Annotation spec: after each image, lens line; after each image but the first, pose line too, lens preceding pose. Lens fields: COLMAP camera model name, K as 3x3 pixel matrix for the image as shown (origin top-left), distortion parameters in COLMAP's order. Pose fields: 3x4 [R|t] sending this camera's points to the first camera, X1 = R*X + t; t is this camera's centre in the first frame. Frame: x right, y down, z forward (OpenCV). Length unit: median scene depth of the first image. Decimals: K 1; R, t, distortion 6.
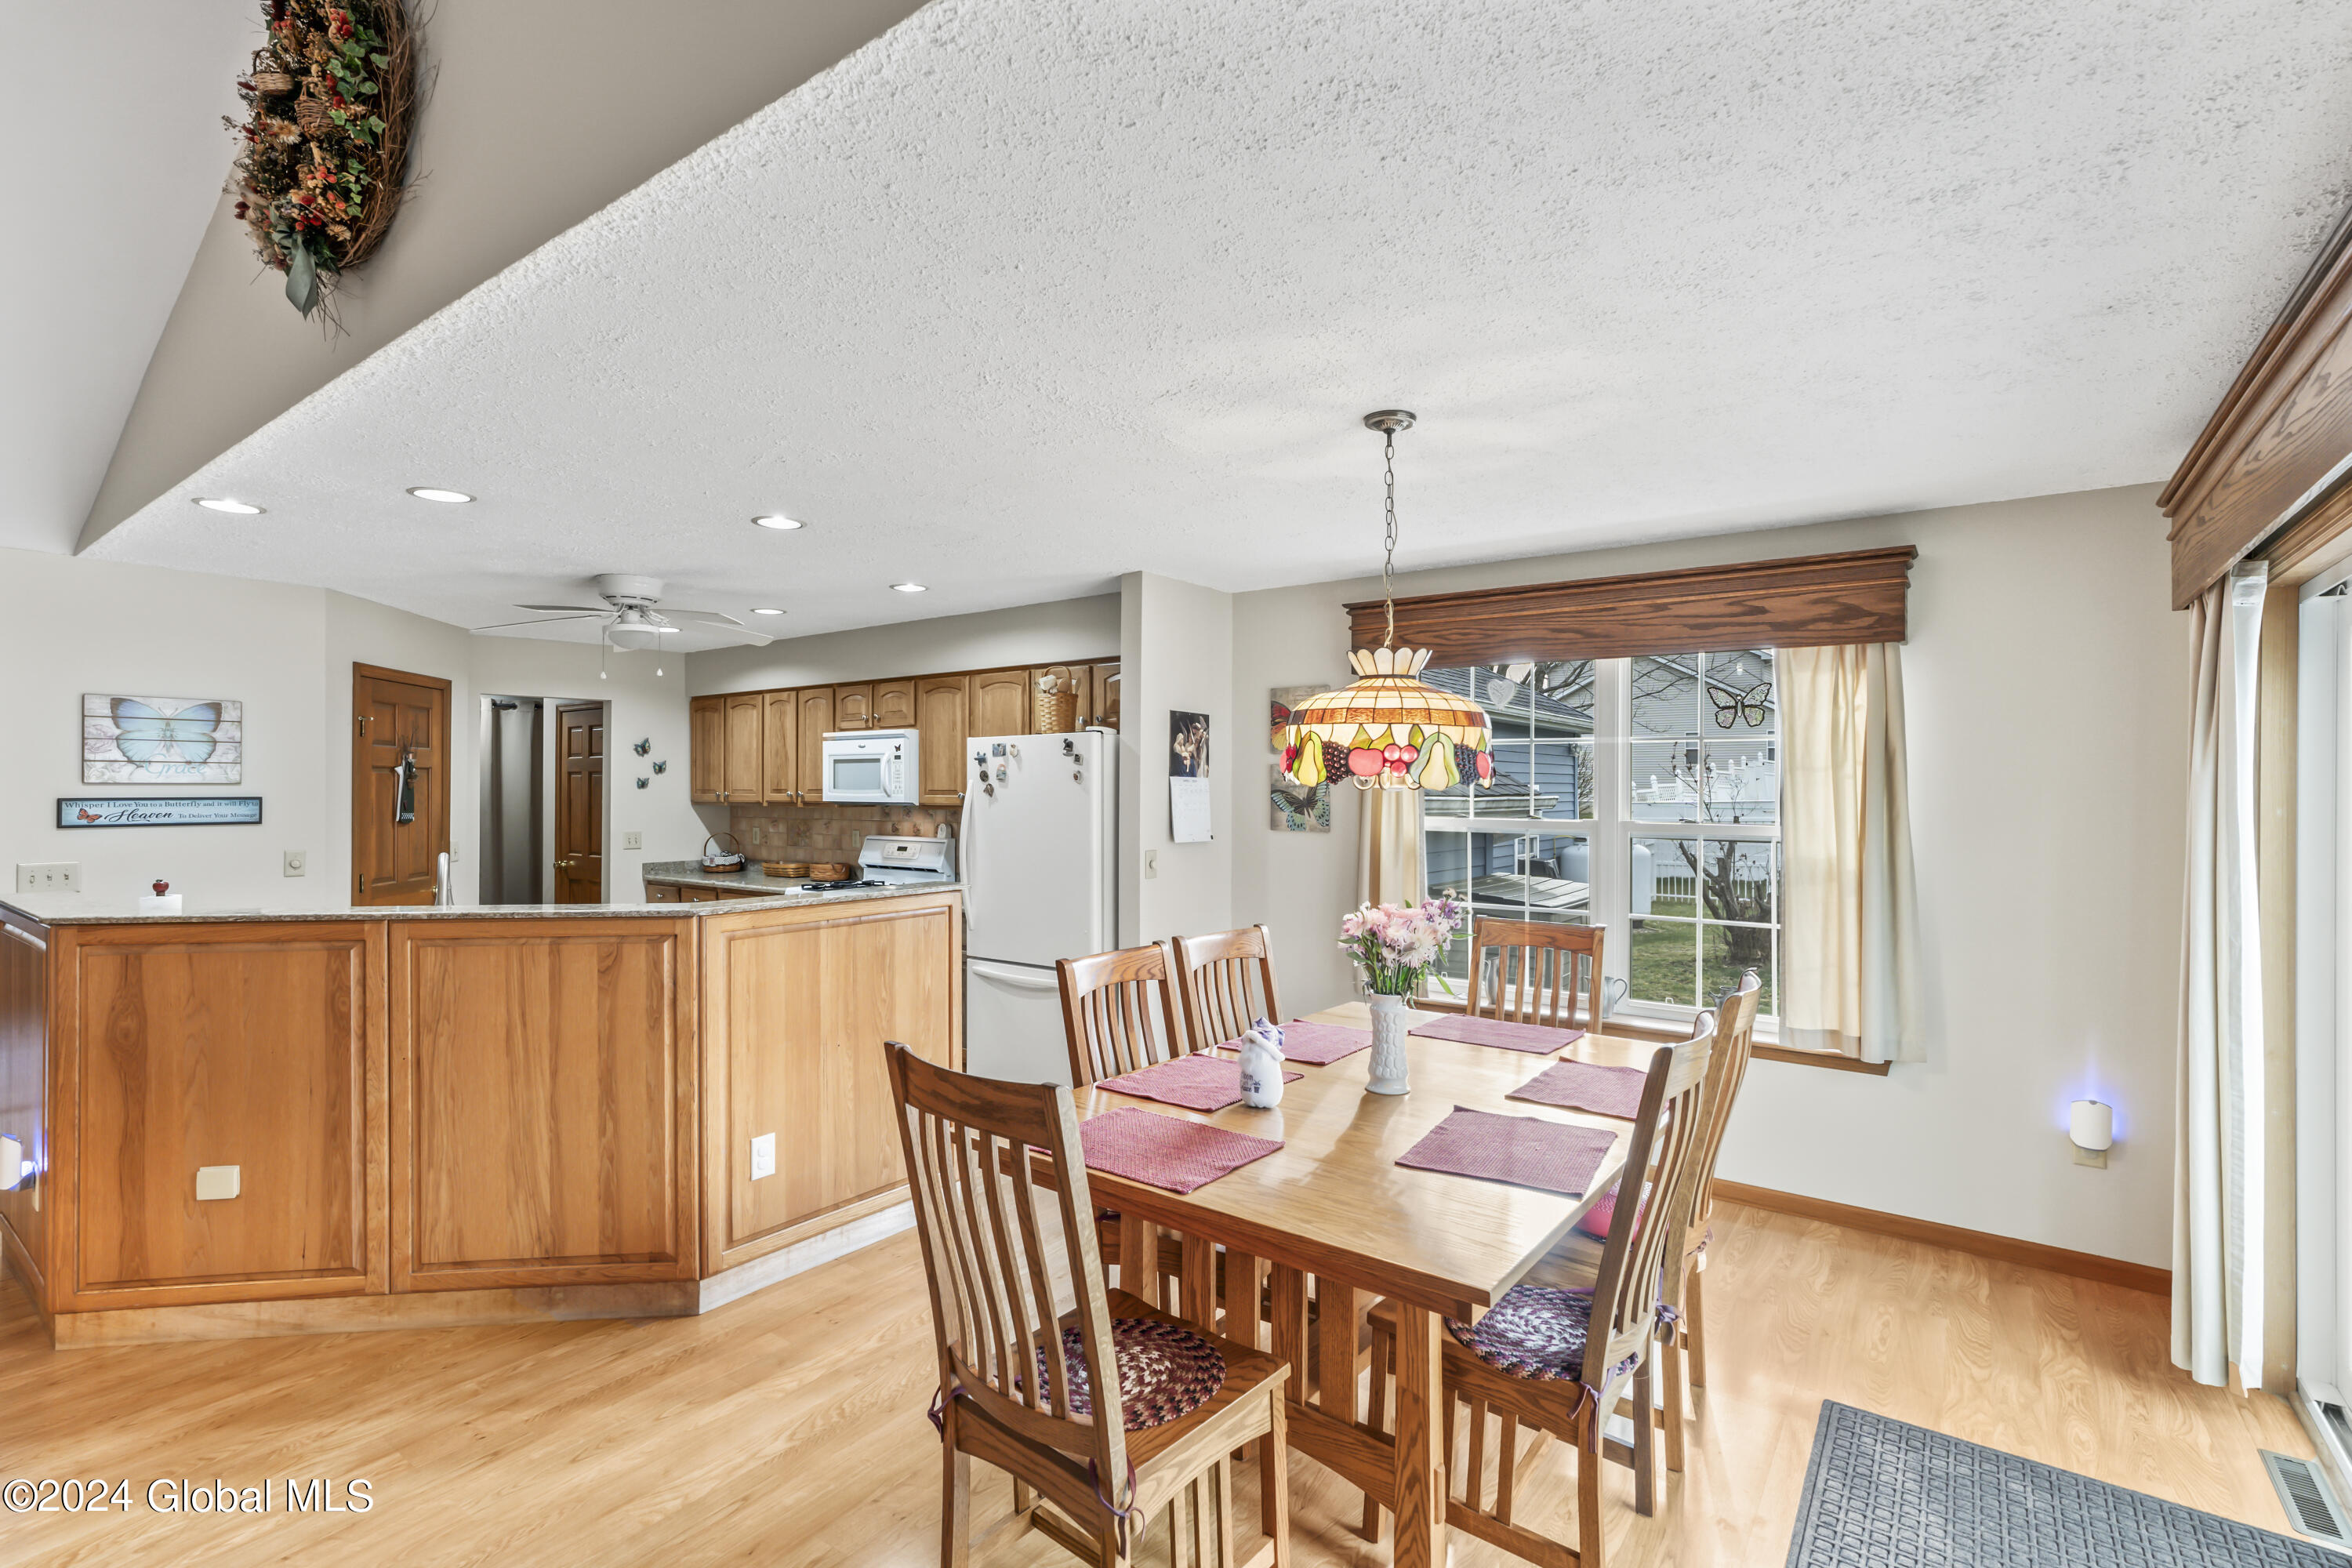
lens RADIAL K [[1076.9, 0, 1168.1], [0, 1076.9, 770.2], [0, 0, 1]] dist [-0.019655, 0.013949]
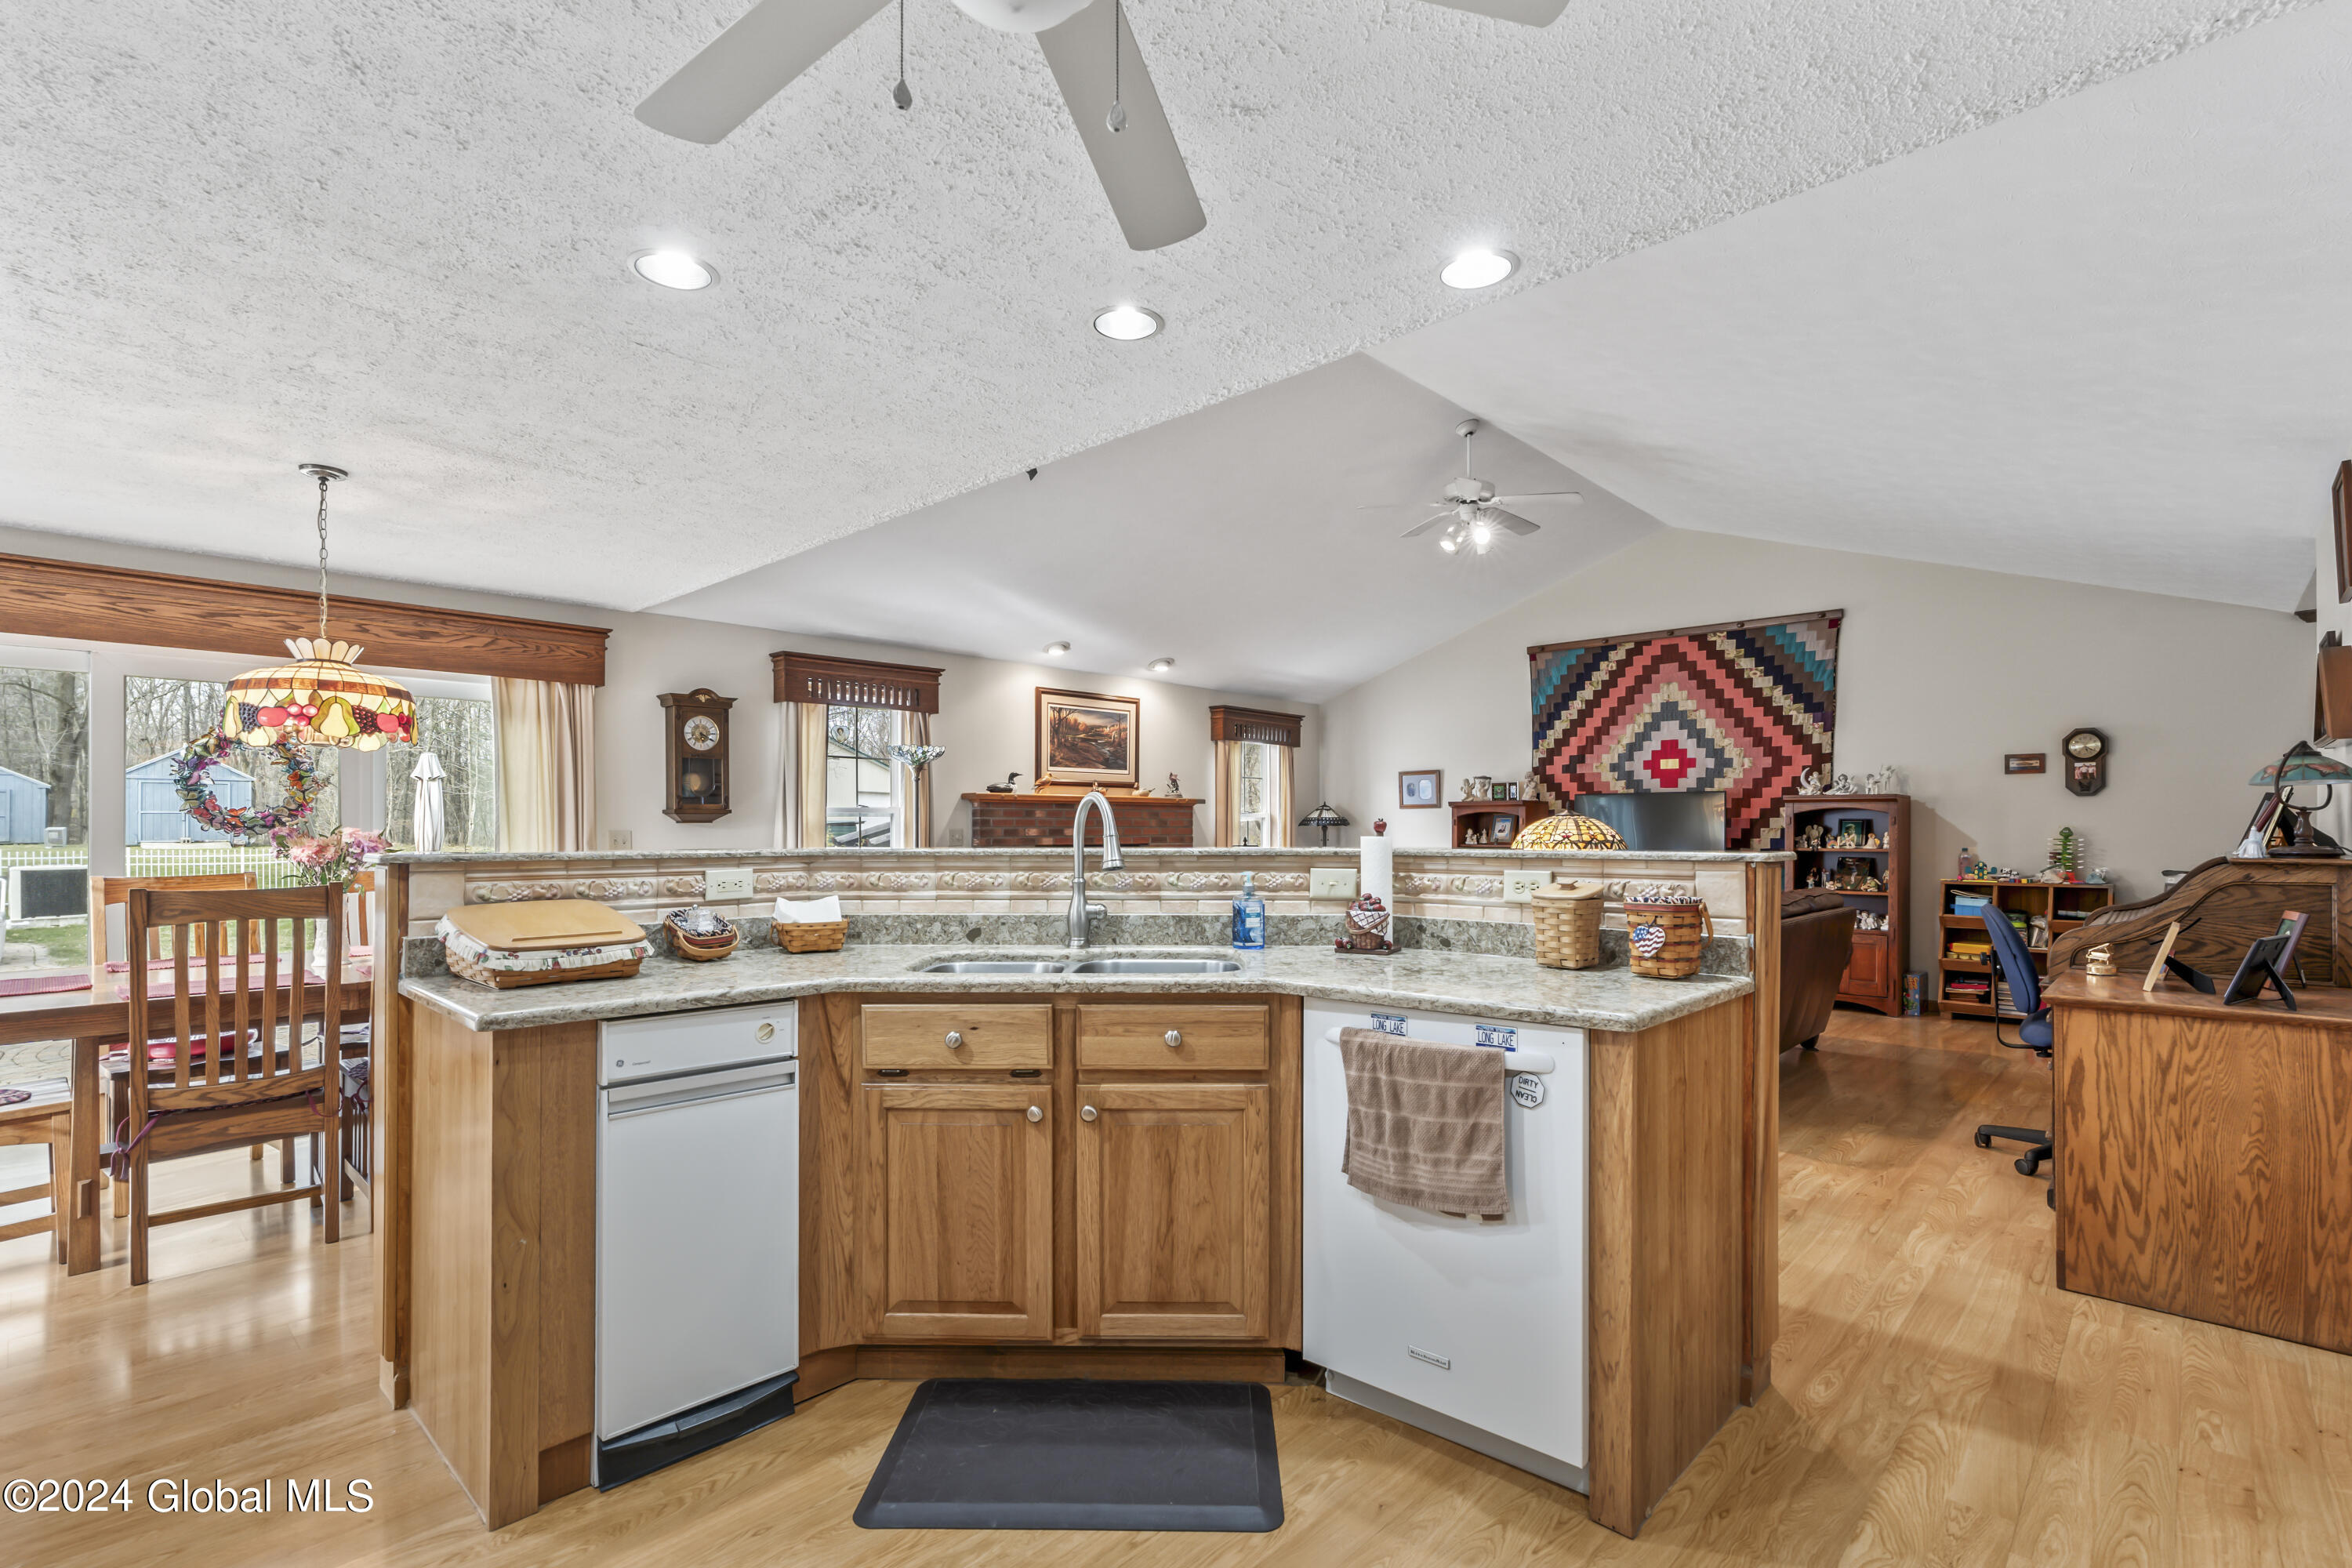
lens RADIAL K [[1098.7, 0, 1187.9], [0, 1098.7, 824.8], [0, 0, 1]] dist [-0.017683, 0.020036]
pose [[-0.994702, -0.000915, 0.102799, -0.591533], [-0.002719, 0.999845, -0.017404, 0.082802], [-0.102767, -0.017591, -0.994550, 1.290546]]
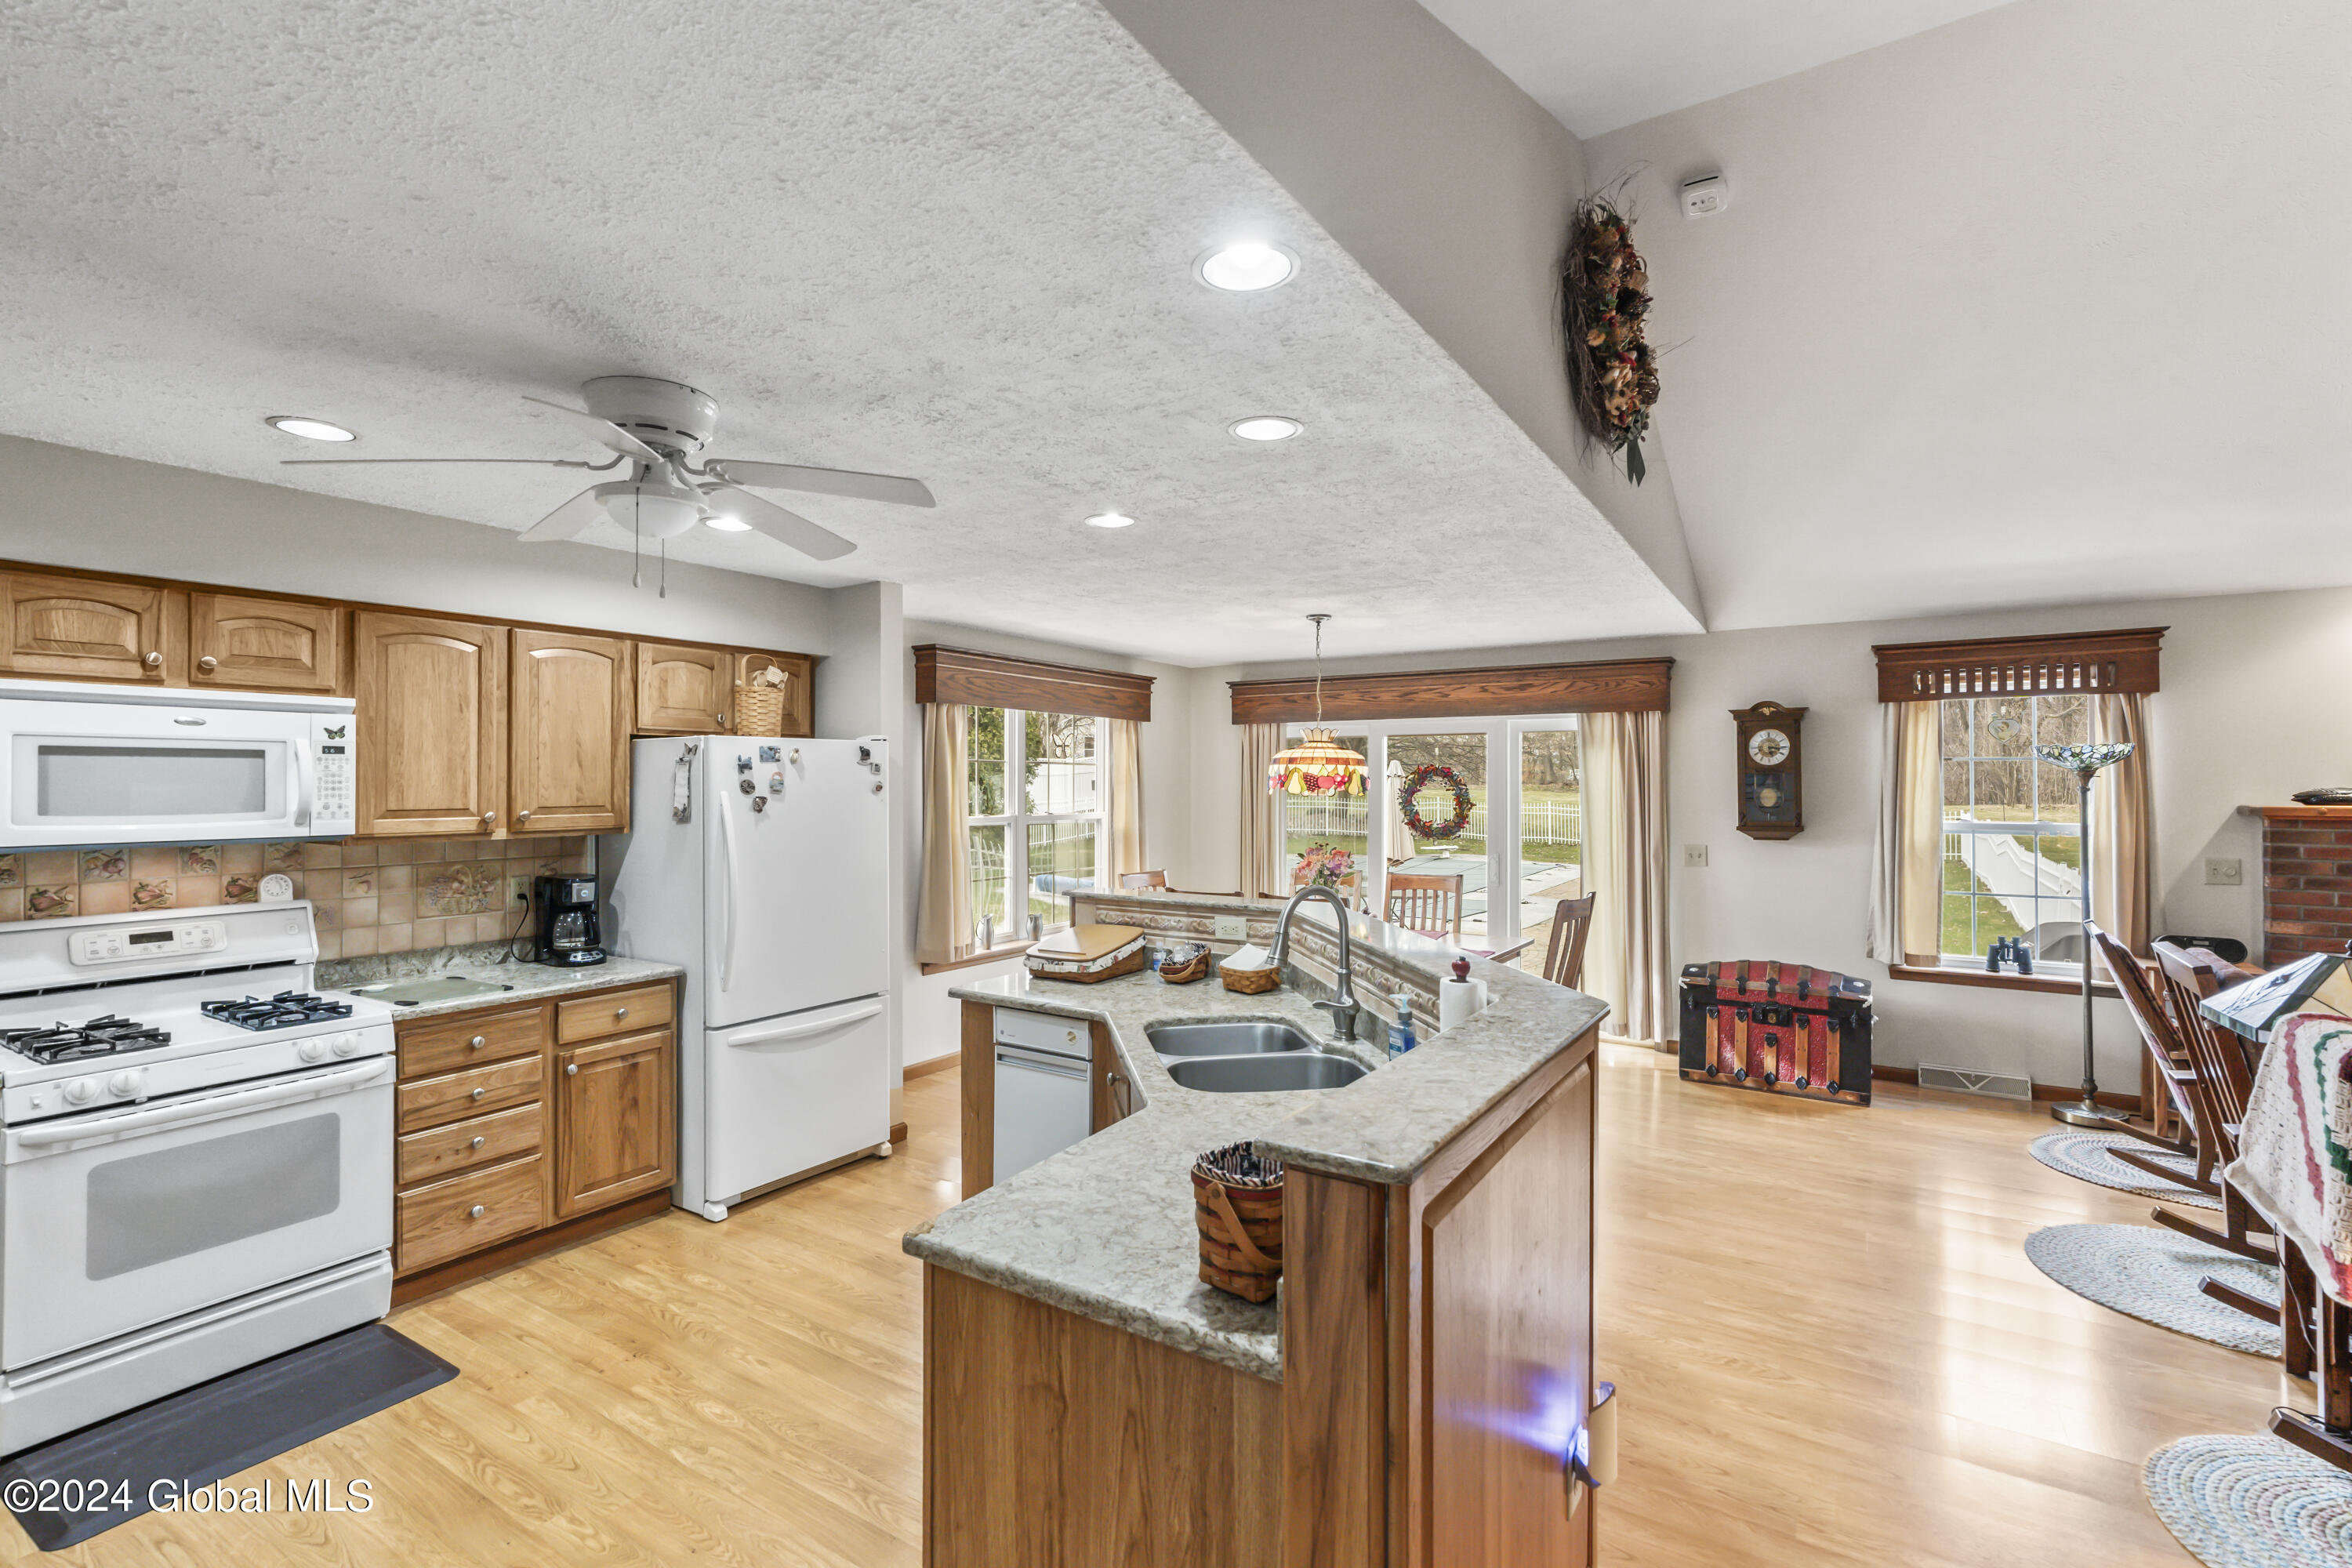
lens RADIAL K [[1080.4, 0, 1176.7], [0, 1080.4, 776.5], [0, 0, 1]] dist [-0.015006, 0.015869]
pose [[-0.079232, 0.000575, 0.996856, -1.069947], [-0.013154, 0.999912, -0.001623, -0.005346], [-0.996769, -0.013241, -0.079218, 0.816241]]
